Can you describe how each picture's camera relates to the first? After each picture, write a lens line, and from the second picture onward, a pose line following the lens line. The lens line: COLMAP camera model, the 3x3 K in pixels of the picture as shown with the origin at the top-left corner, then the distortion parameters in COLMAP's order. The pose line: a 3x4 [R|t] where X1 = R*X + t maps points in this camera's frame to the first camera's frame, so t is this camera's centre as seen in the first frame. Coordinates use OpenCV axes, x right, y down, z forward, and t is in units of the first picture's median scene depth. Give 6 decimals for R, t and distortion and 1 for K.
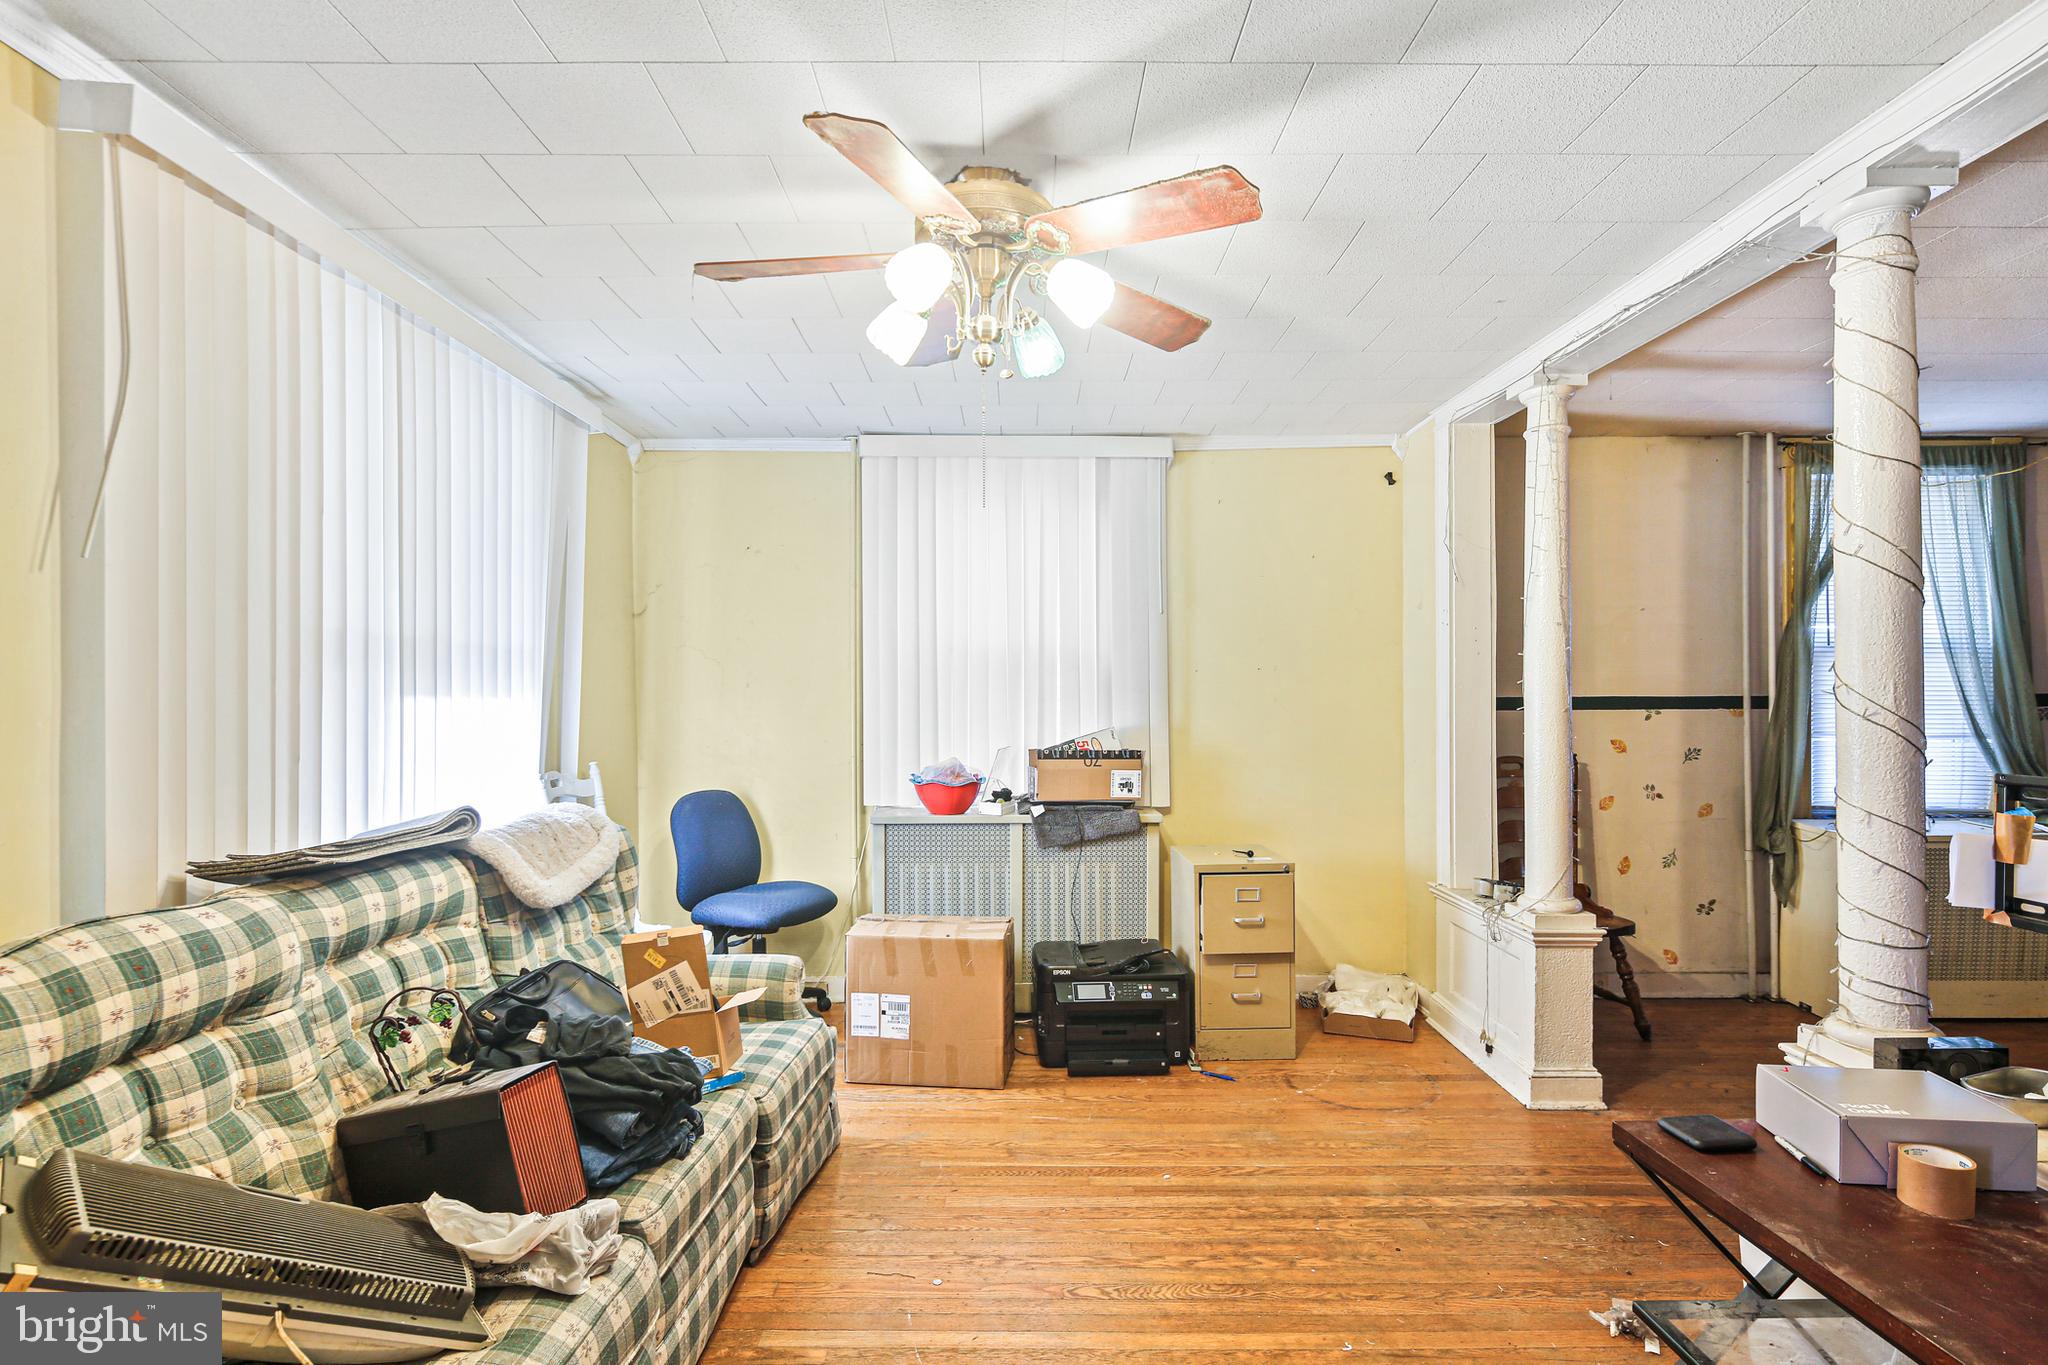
lens RADIAL K [[1017.4, 0, 1016.8], [0, 1017.4, 698.0], [0, 0, 1]] dist [-0.000087, -0.000459]
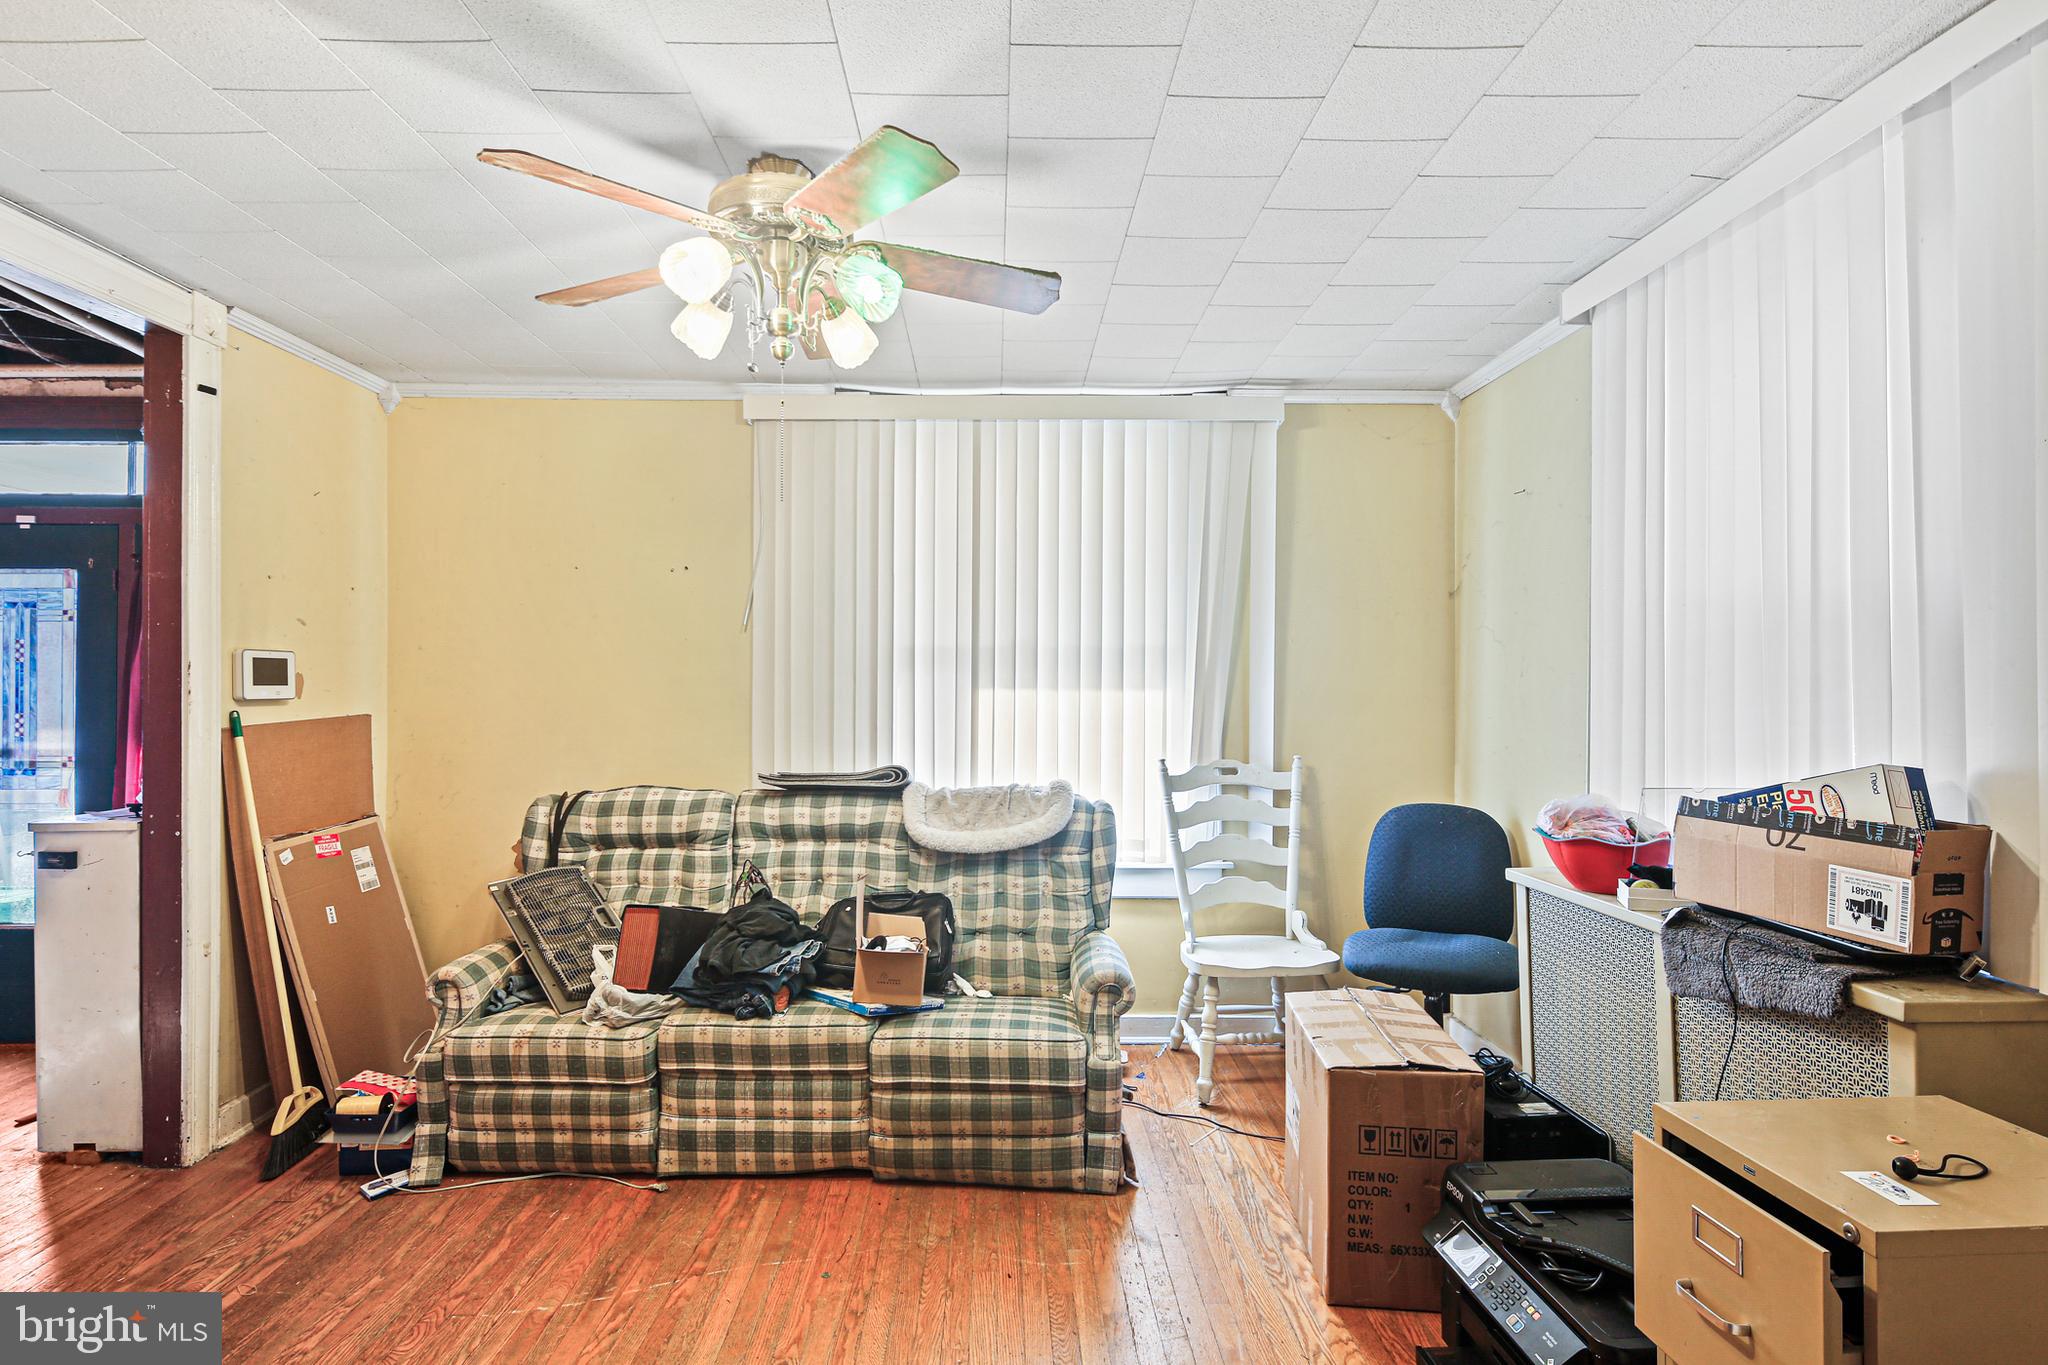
lens RADIAL K [[1017.4, 0, 1012.9], [0, 1017.4, 675.3], [0, 0, 1]] dist [-0.000087, -0.000459]
pose [[0.009457, -0.011470, -0.999889, 0.552085], [-0.001266, 0.999933, -0.011483, -0.003340], [0.999954, 0.001375, 0.009442, 0.698512]]
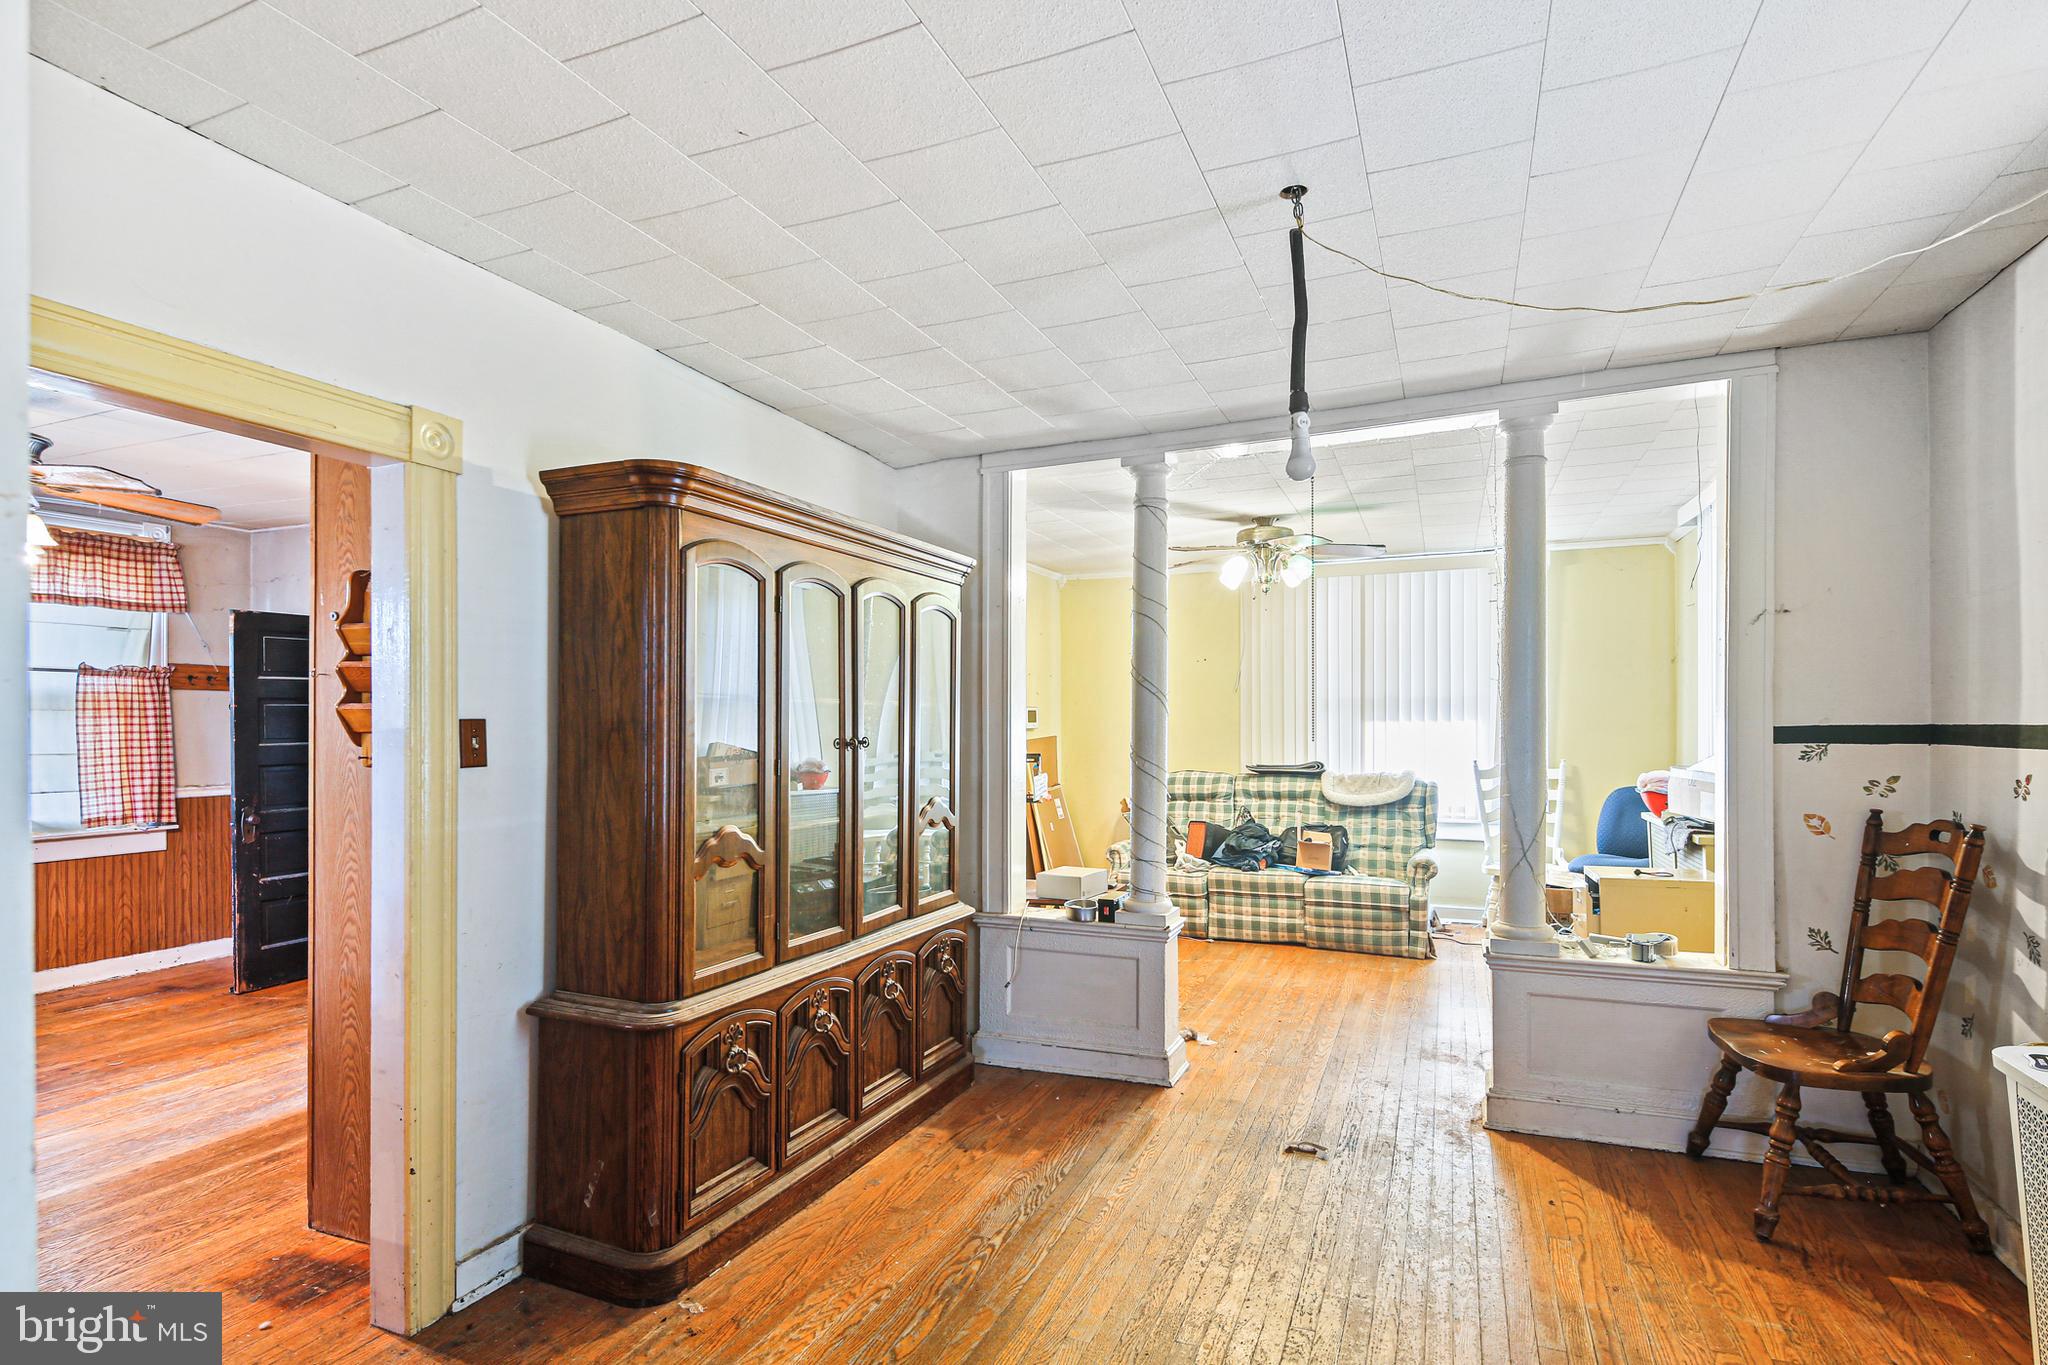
lens RADIAL K [[1017.4, 0, 1026.3], [0, 1017.4, 722.6], [0, 0, 1]] dist [-0.000087, -0.000459]
pose [[-0.390229, 0.004391, -0.920707, 1.426786], [0.006534, 0.999977, 0.001999, -0.006430], [0.920695, -0.005236, -0.390249, 0.821457]]
